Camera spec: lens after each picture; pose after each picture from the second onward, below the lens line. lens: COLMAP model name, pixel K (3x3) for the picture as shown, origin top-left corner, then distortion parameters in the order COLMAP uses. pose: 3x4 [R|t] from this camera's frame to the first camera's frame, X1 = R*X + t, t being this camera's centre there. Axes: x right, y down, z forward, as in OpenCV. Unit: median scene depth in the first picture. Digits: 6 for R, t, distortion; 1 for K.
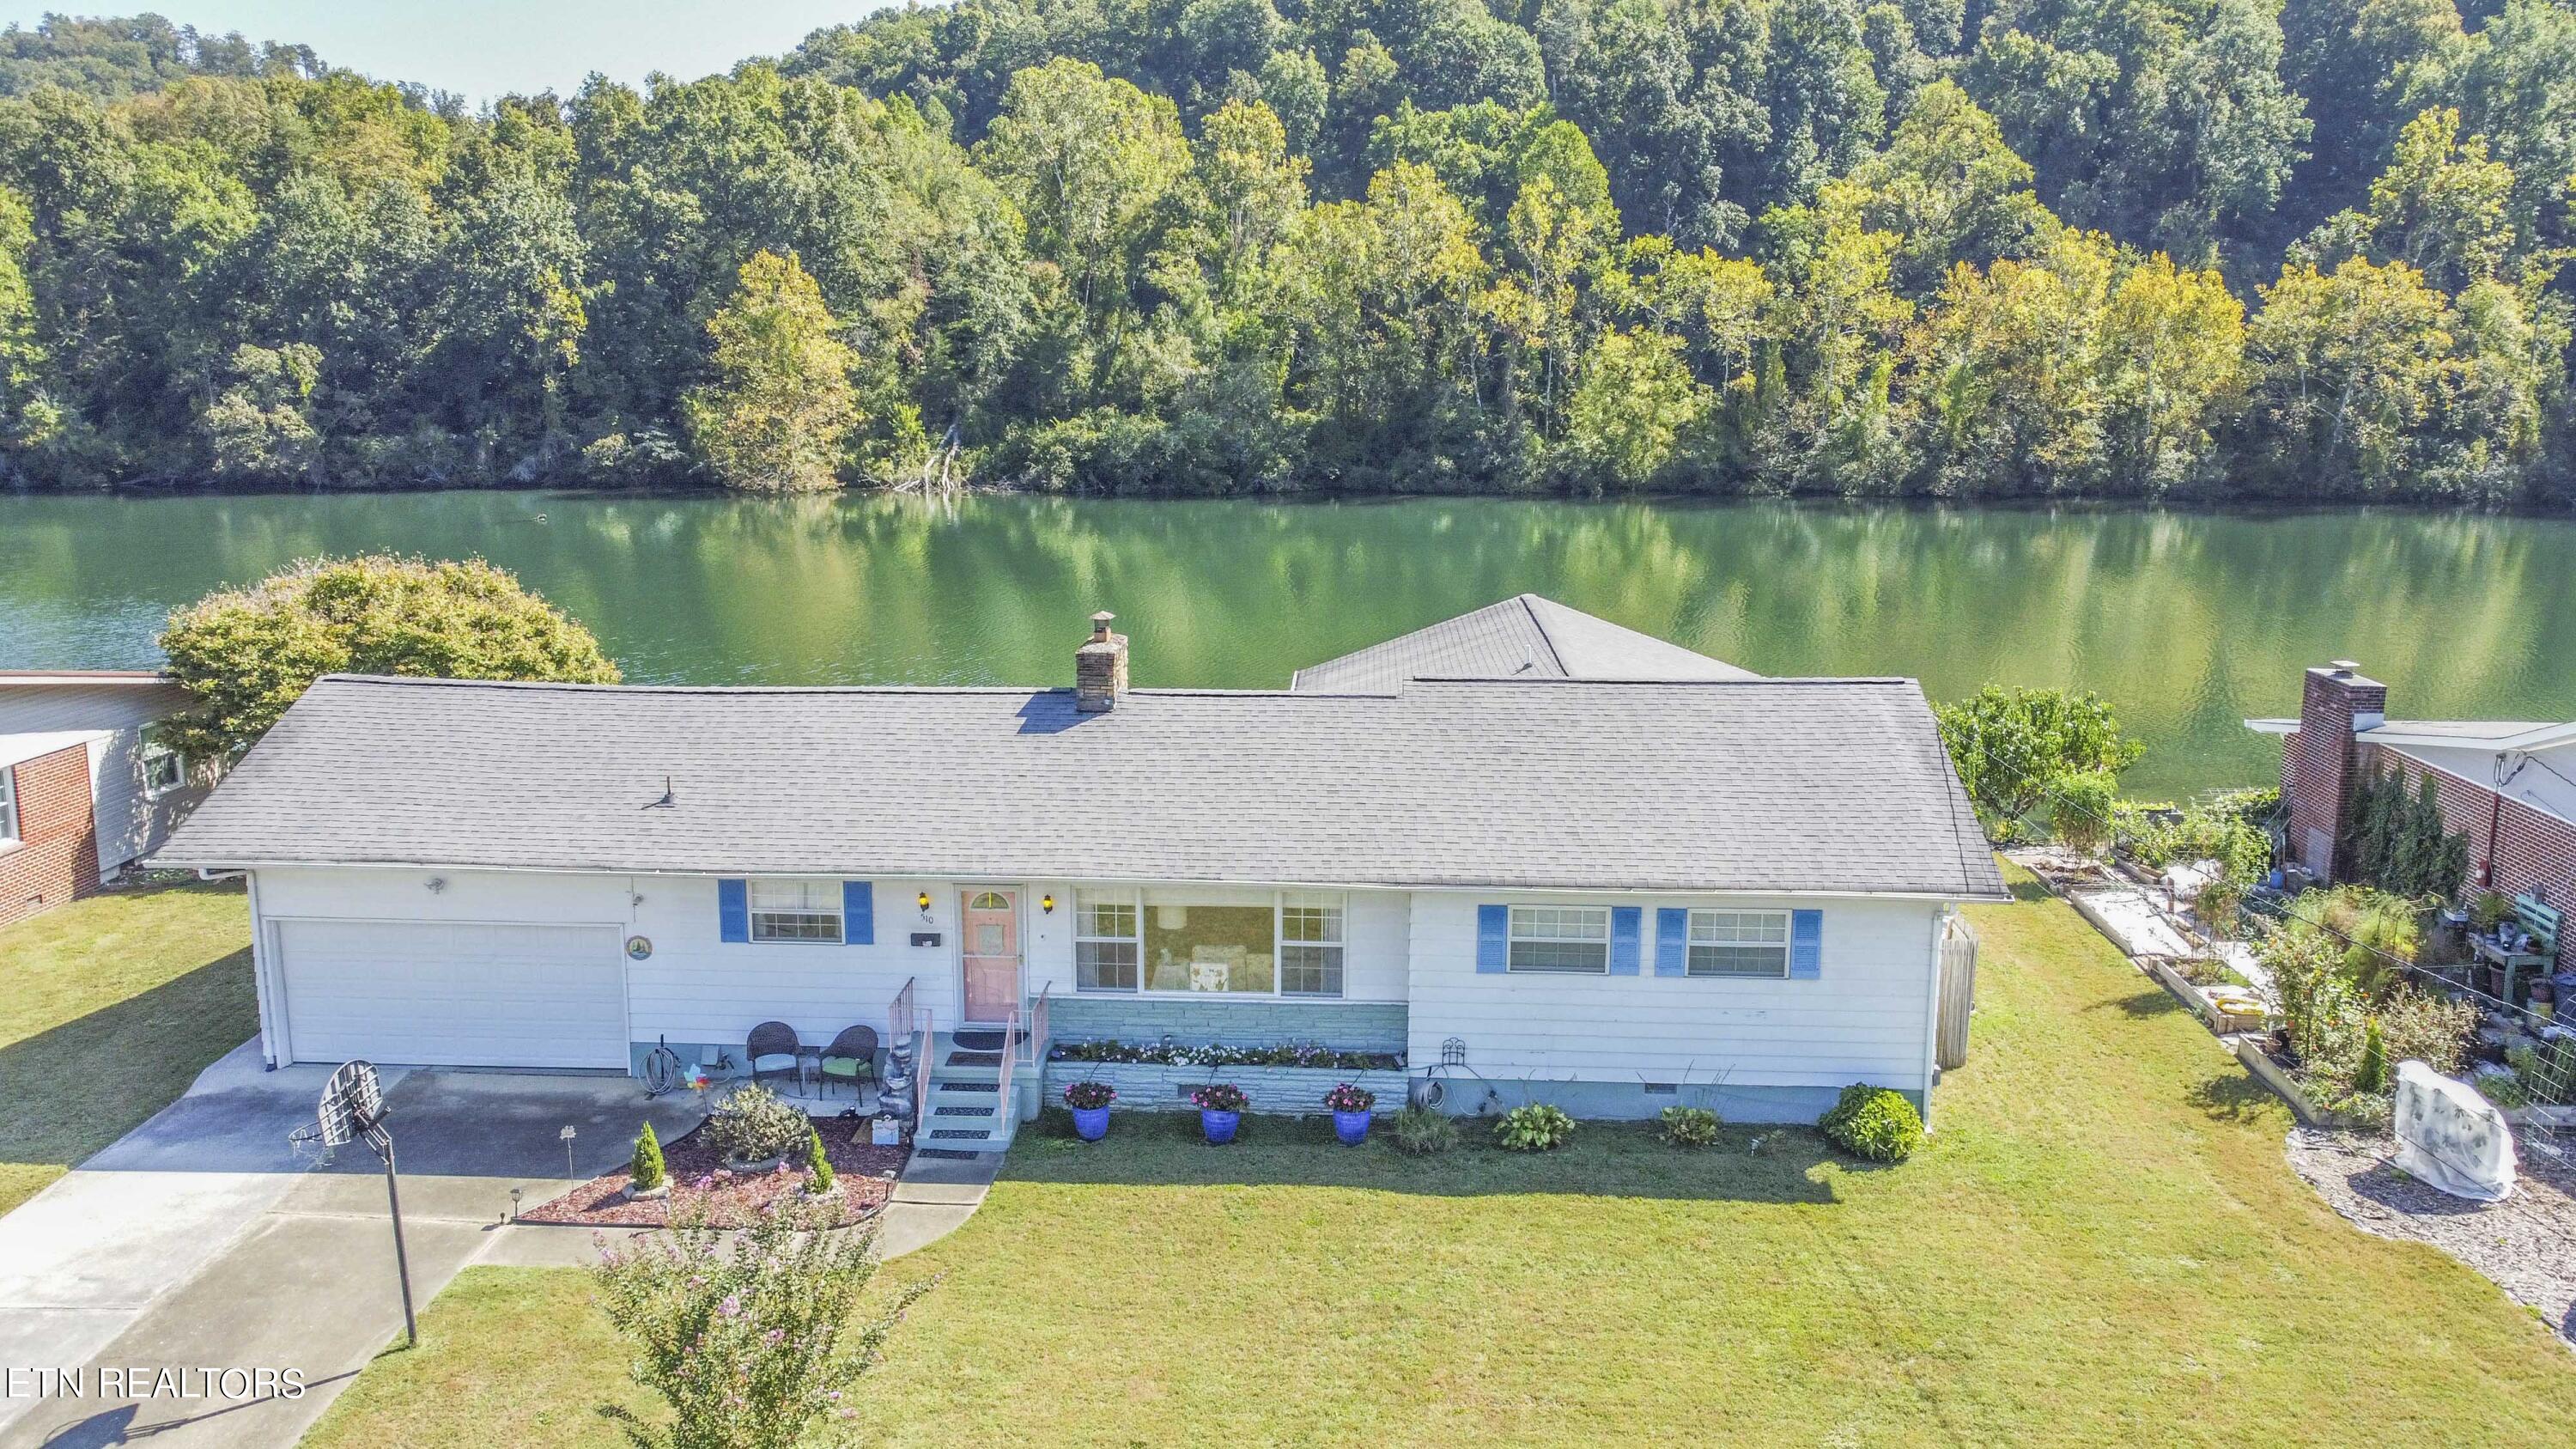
lens RADIAL K [[1943.7, 0, 1281.6], [0, 1943.7, 686.8], [0, 0, 1]] dist [-0.004142, 0.003431]
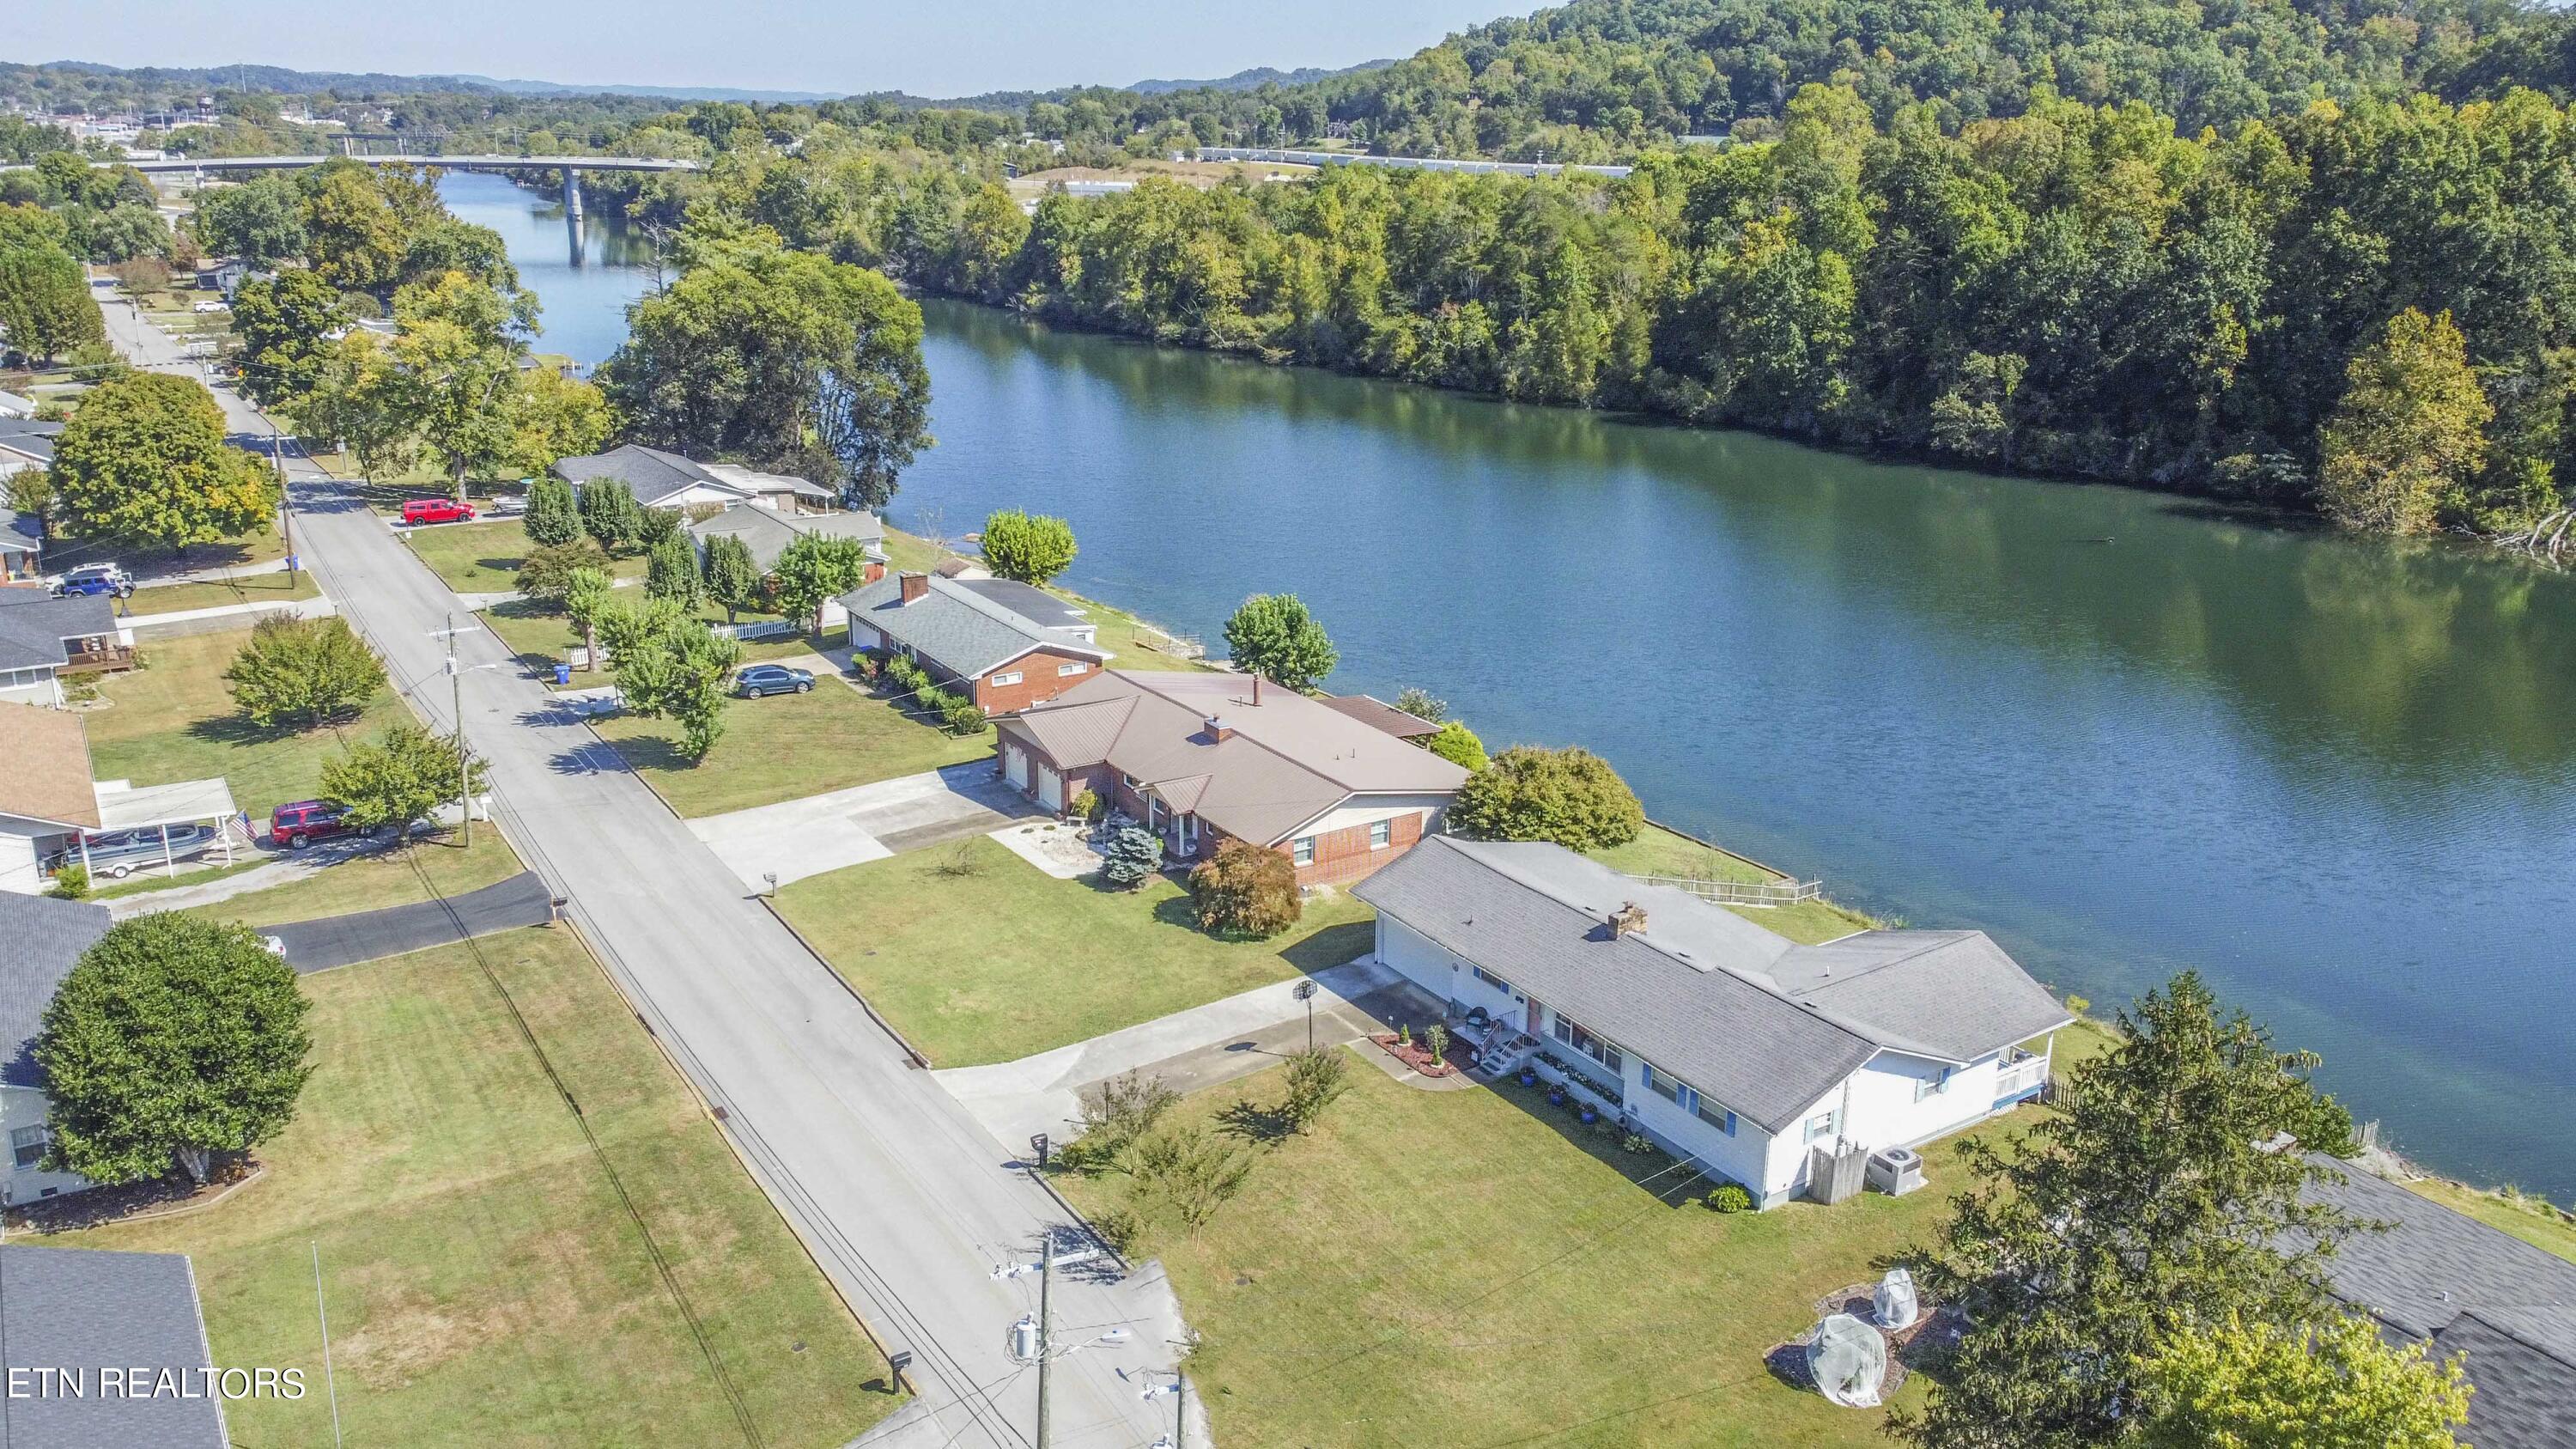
lens RADIAL K [[1943.7, 0, 1281.6], [0, 1943.7, 686.8], [0, 0, 1]] dist [-0.004142, 0.003431]
pose [[0.582406, 0.234647, -0.778296, 0.254967], [-0.152901, 0.971965, 0.178619, -0.114341], [0.798389, 0.014973, 0.601956, -0.150512]]
